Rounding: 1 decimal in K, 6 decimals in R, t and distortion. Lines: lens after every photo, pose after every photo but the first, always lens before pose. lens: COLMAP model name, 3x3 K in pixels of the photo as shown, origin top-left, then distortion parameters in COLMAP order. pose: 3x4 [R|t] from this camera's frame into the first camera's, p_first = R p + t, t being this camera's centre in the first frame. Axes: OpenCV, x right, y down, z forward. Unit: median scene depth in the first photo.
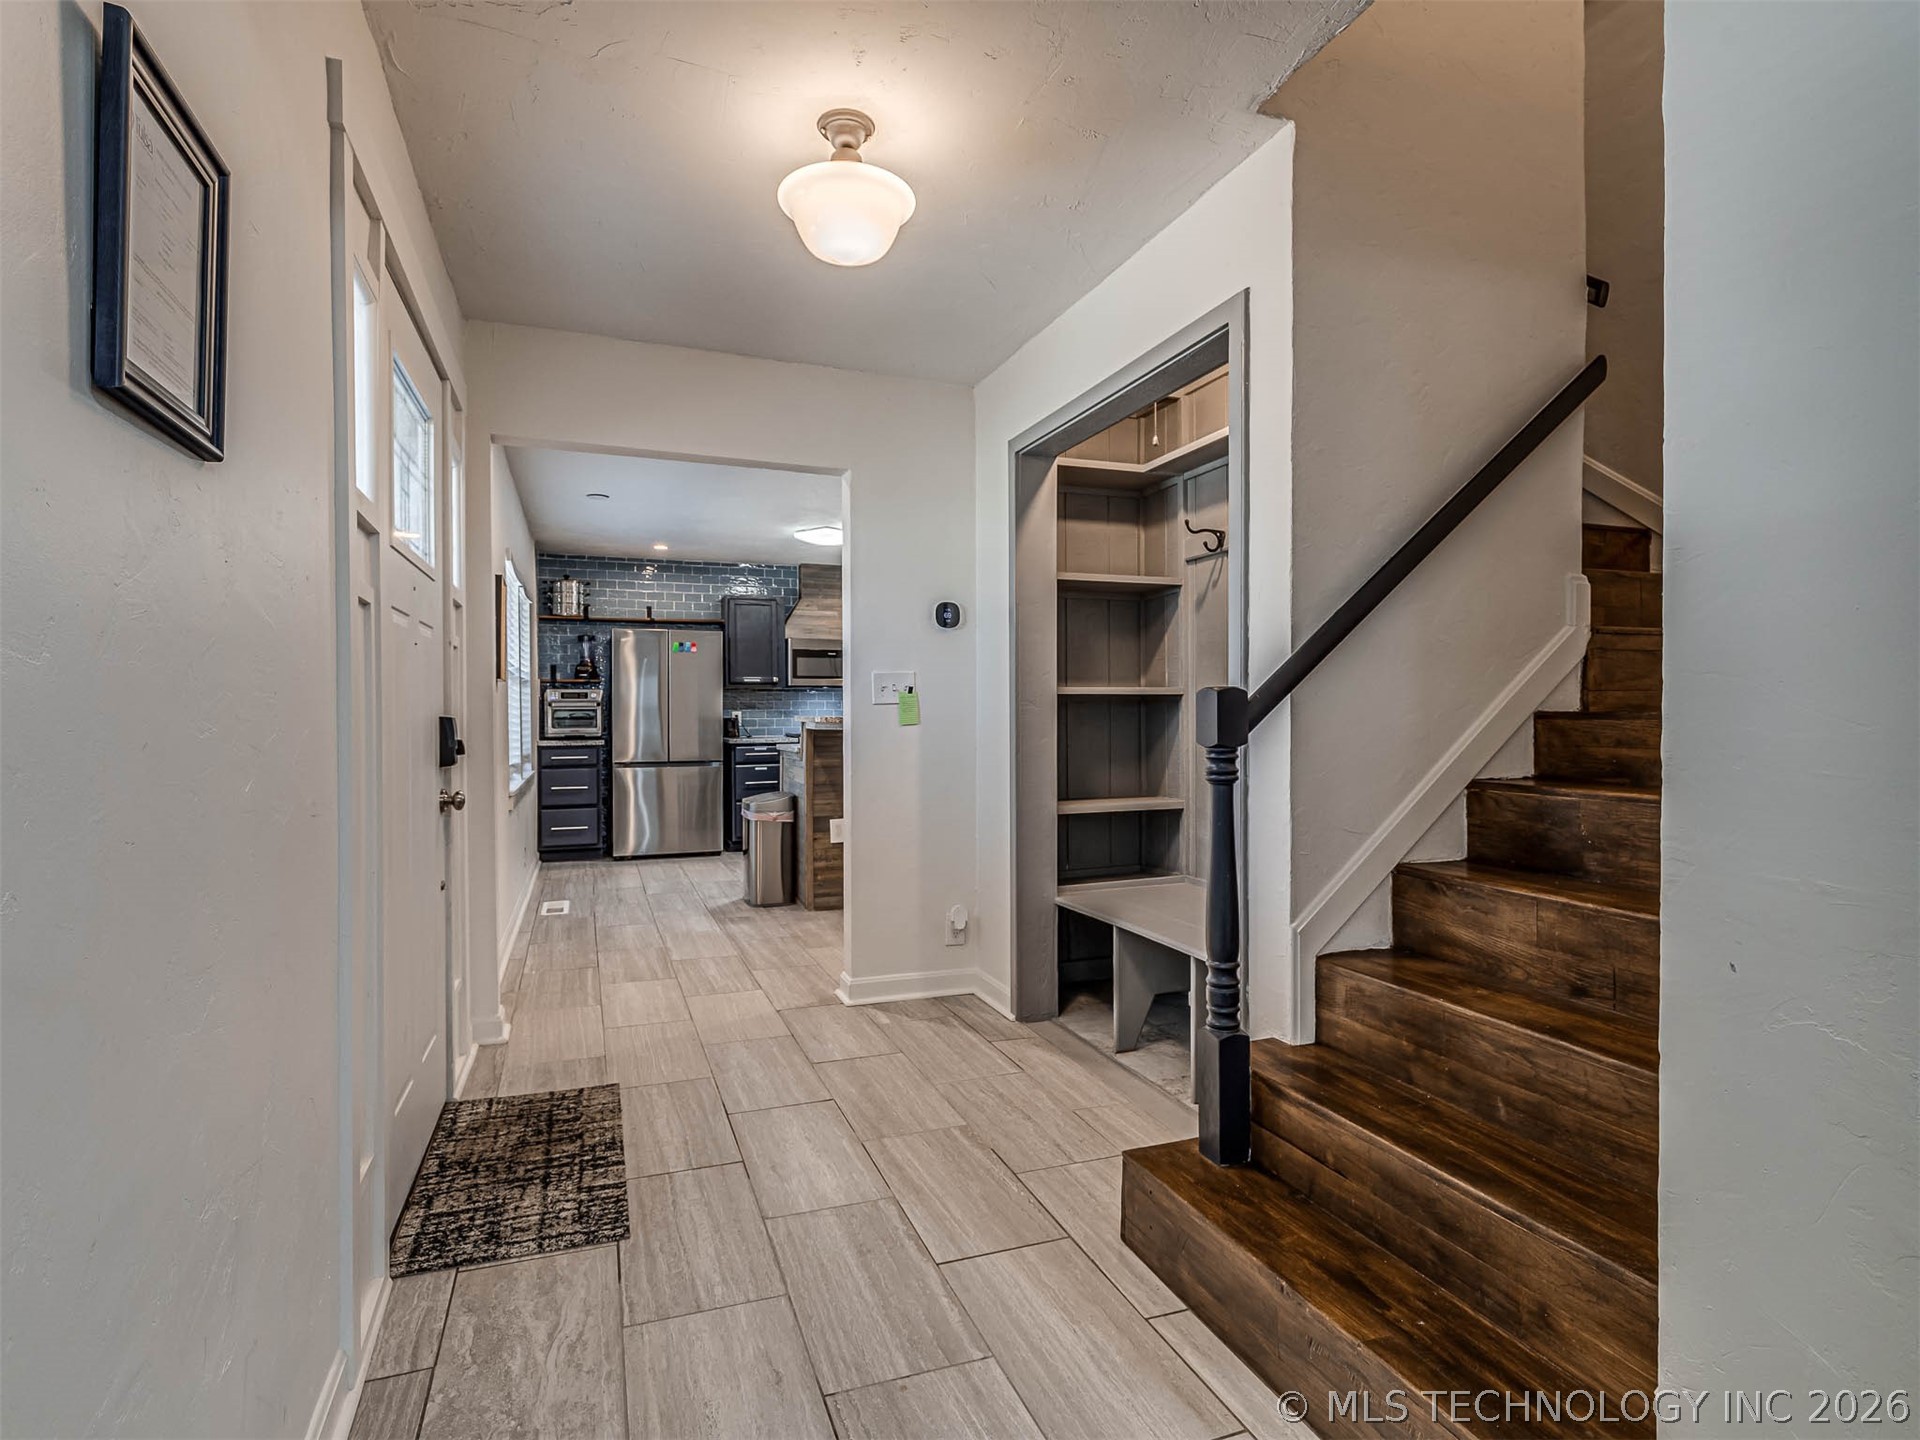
lens RADIAL K [[934.8, 0, 1068.5], [0, 934.8, 716.8], [0, 0, 1]] dist [0.001676, -0.000299]
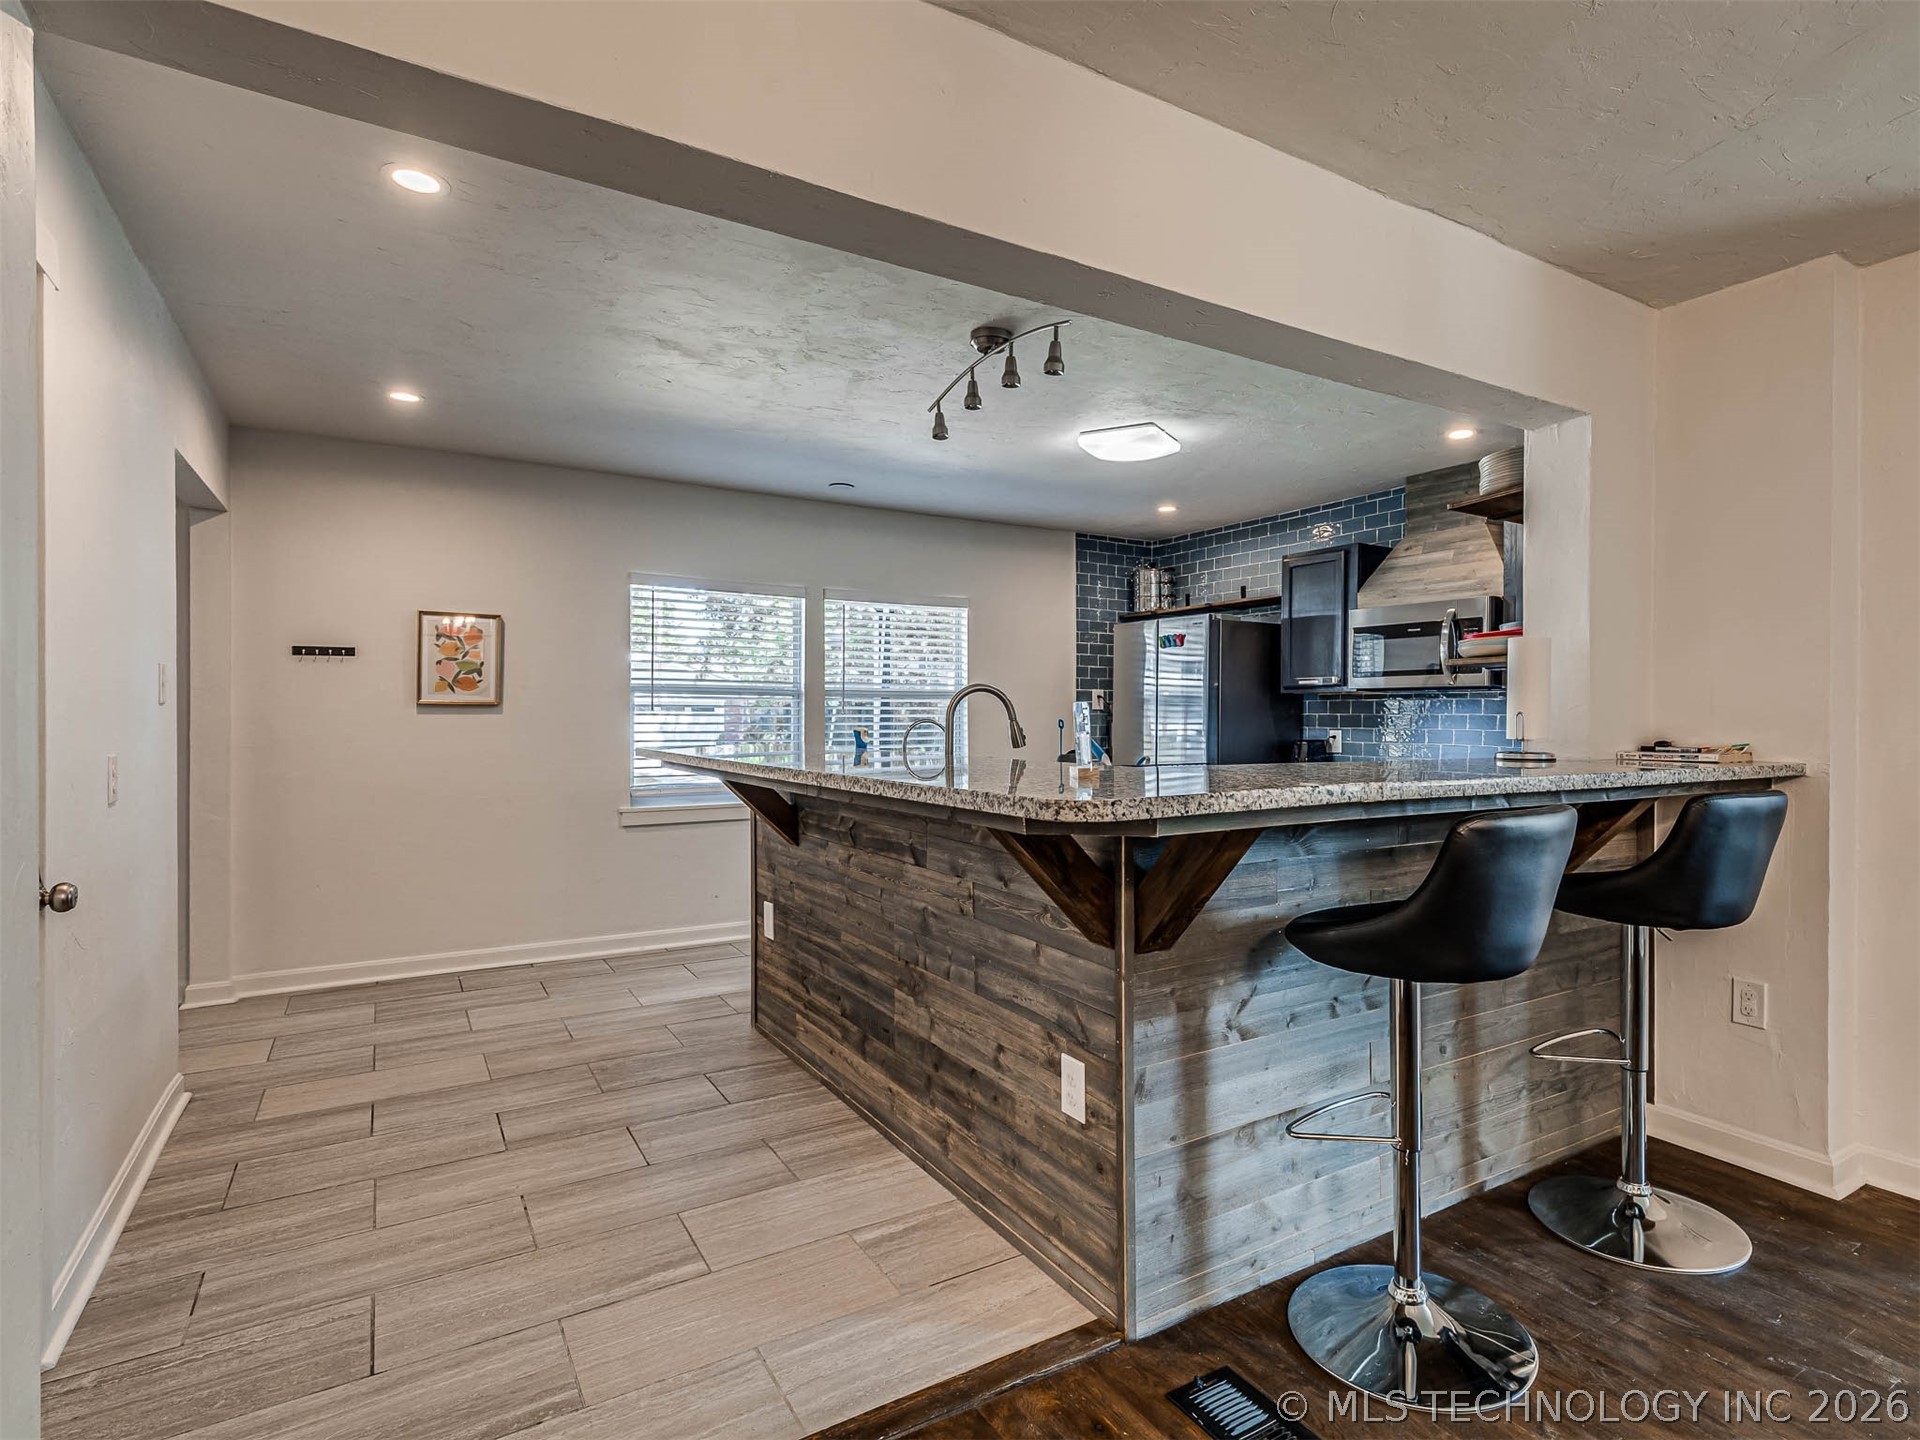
lens RADIAL K [[1010.6, 0, 1153.1], [0, 1010.6, 717.2], [0, 0, 1]] dist [0.002446, -0.000319]
pose [[0.136677, 0.008133, -0.990582, 0.360000], [-0.010119, 0.999926, 0.006814, -0.020056], [0.990564, 0.009092, 0.136749, 0.865761]]
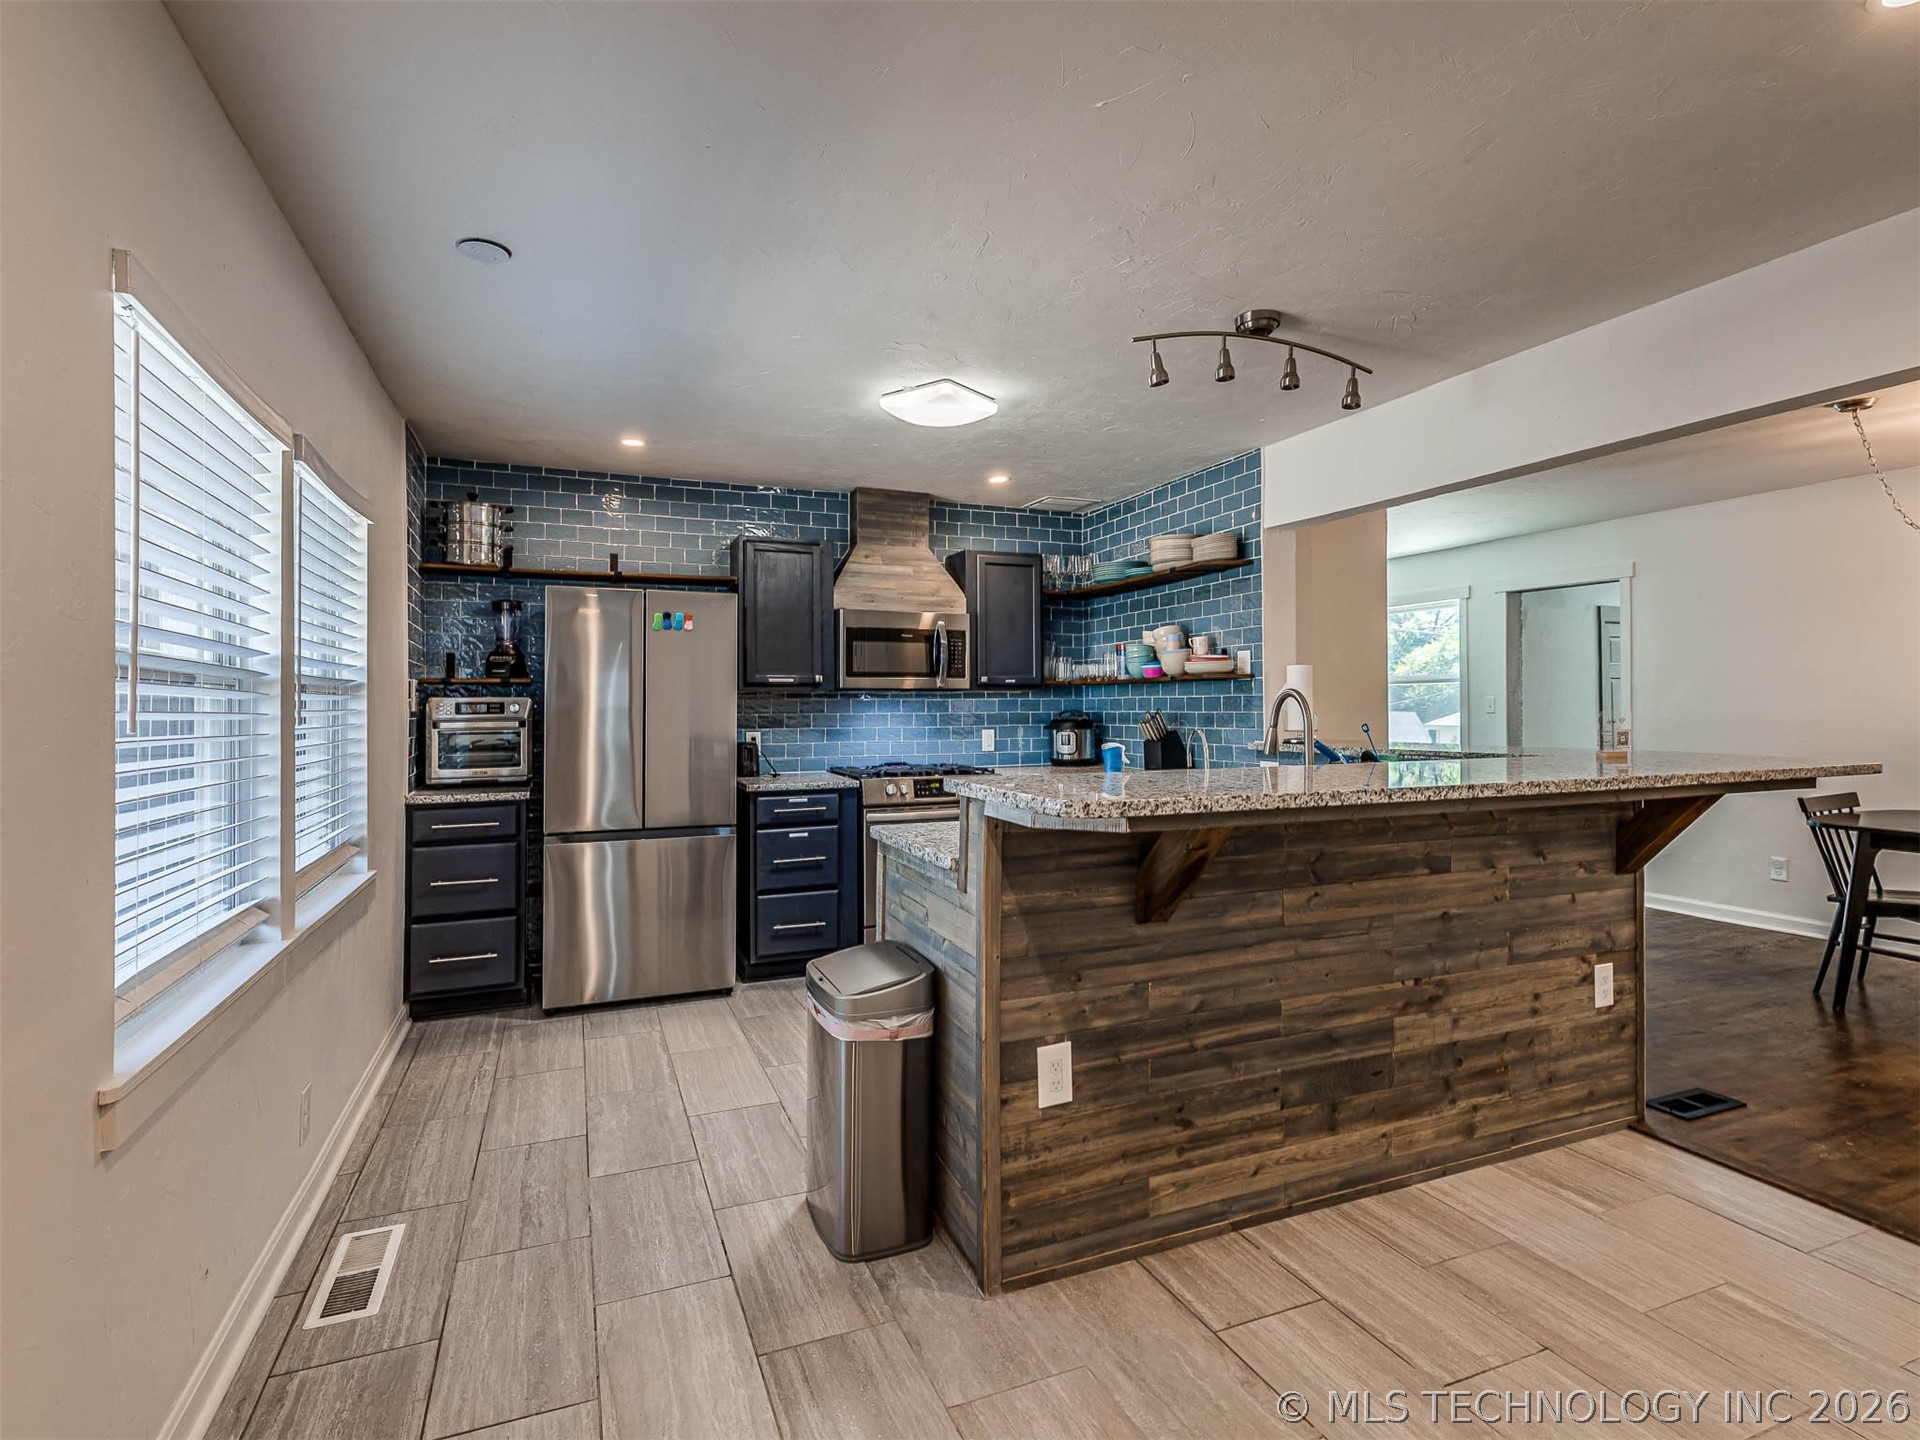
lens RADIAL K [[958.6, 0, 943.3], [0, 958.6, 692.6], [0, 0, 1]] dist [0.001774, -0.000683]
pose [[0.994346, 0.001288, -0.106182, -0.186469], [-0.003380, 0.999804, -0.019523, -0.020942], [0.106136, 0.019771, 0.994155, 0.443237]]
